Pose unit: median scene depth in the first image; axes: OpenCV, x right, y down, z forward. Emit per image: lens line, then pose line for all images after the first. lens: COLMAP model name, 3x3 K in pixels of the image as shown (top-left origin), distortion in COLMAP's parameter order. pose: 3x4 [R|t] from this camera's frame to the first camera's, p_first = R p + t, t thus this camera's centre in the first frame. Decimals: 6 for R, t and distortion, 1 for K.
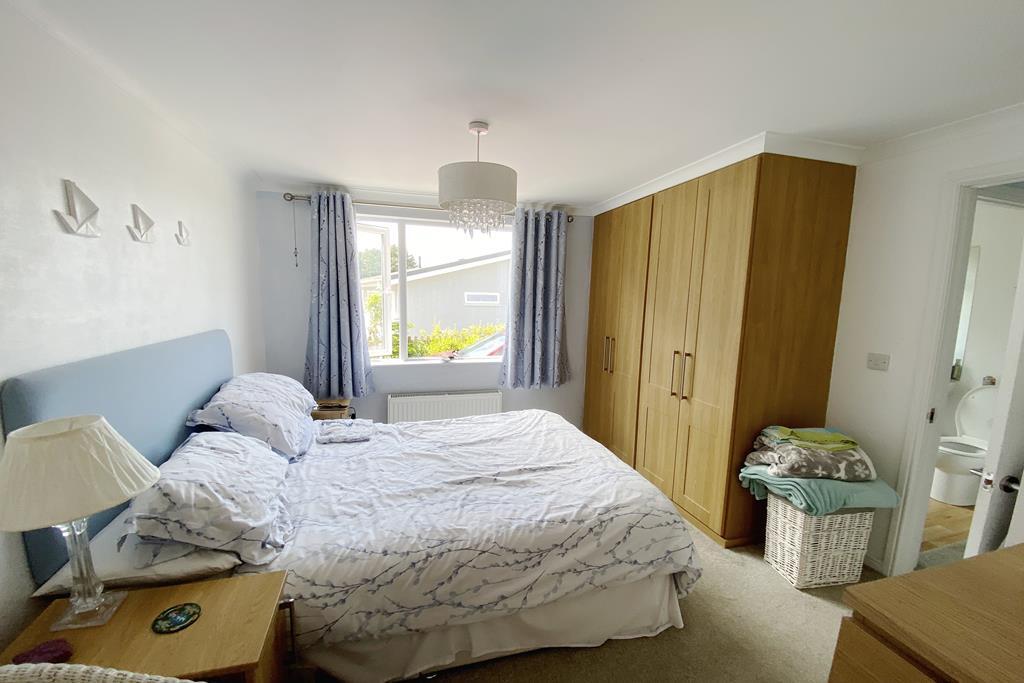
lens RADIAL K [[409.5, 0, 508.1], [0, 409.5, 353.4], [0, 0, 1]] dist [0.001002, 0.000062]
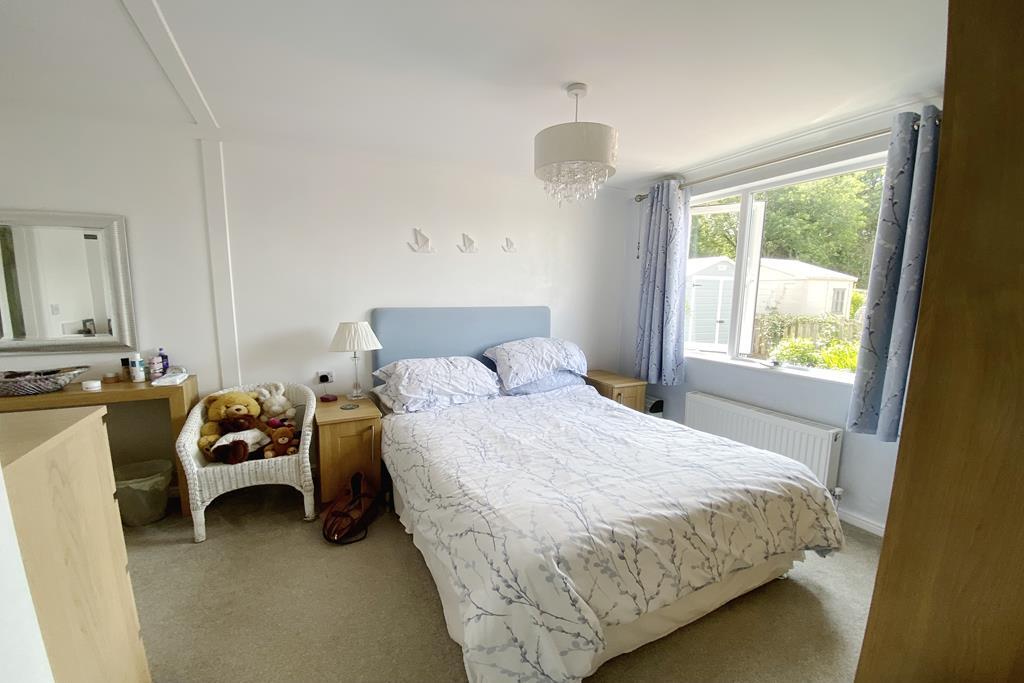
lens RADIAL K [[409.5, 0, 508.1], [0, 409.5, 353.4], [0, 0, 1]] dist [0.001002, 0.000062]
pose [[0.193541, 0.128233, -0.972676, 0.568758], [-0.145491, 0.984211, 0.100804, -0.014069], [0.970244, 0.122006, 0.209142, 0.451353]]
